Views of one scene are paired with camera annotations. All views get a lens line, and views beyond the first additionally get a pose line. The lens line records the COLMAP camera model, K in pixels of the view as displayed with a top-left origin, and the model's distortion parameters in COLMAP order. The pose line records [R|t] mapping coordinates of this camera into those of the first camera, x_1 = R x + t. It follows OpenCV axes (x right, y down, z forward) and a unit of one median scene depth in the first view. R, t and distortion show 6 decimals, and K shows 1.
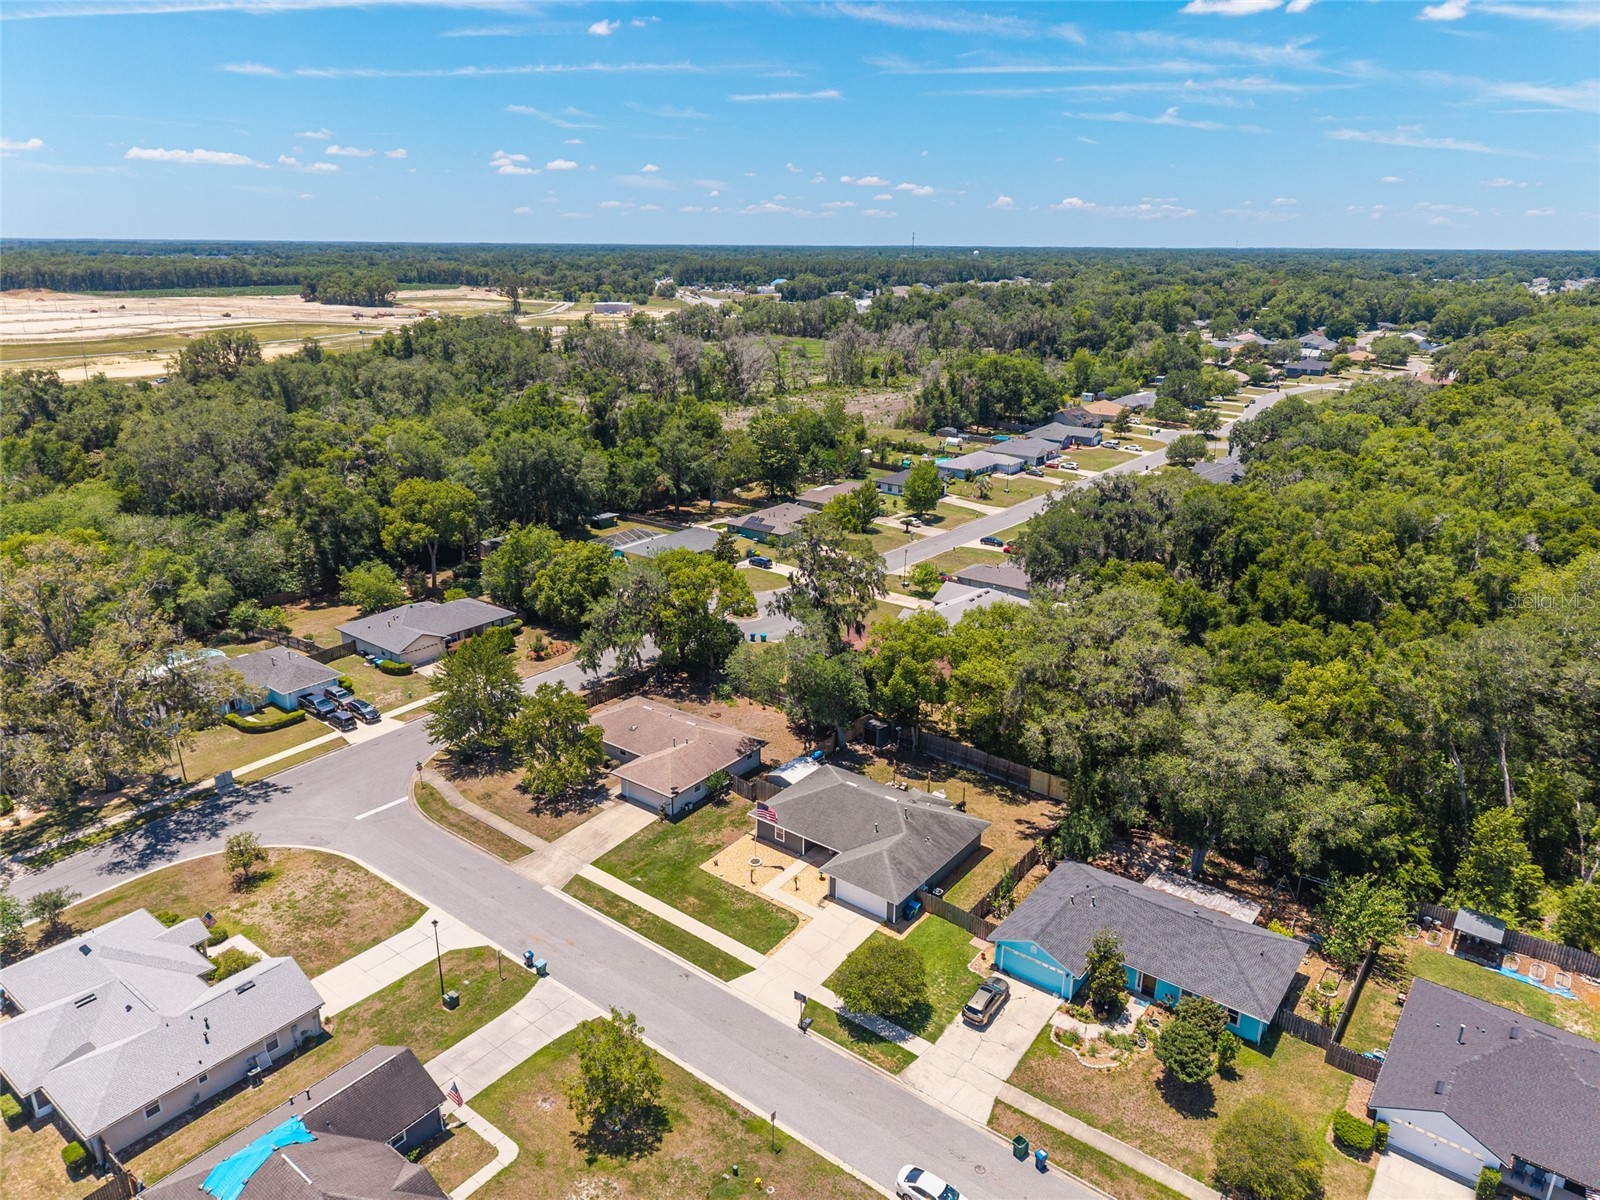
lens RADIAL K [[1056.4, 0, 794.0], [0, 1056.4, 601.6], [0, 0, 1]] dist [0.017334, -0.011170]
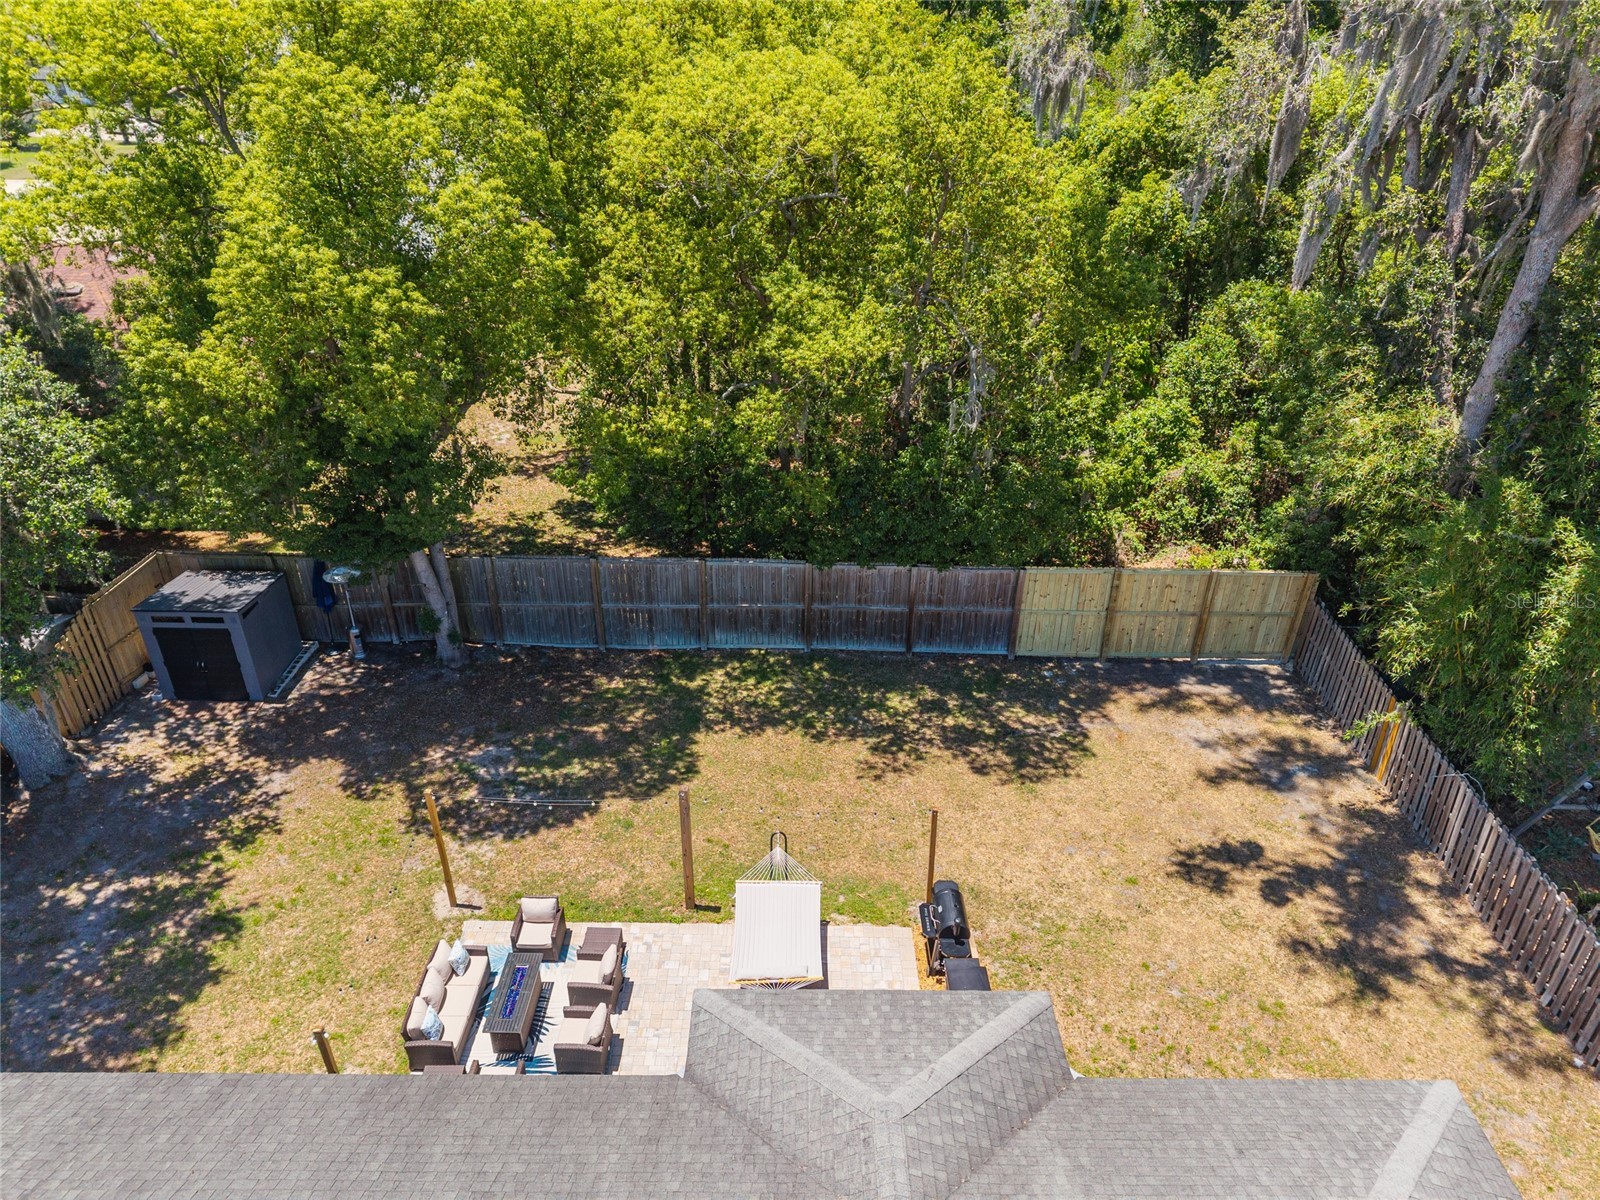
lens RADIAL K [[1056.4, 0, 792.7], [0, 1056.4, 624.6], [0, 0, 1]] dist [0.017334, -0.011170]
pose [[0.795910, -0.333479, 0.505291, 0.071999], [0.191450, 0.930427, 0.312494, 0.091933], [-0.574346, -0.151979, 0.804381, 0.883121]]
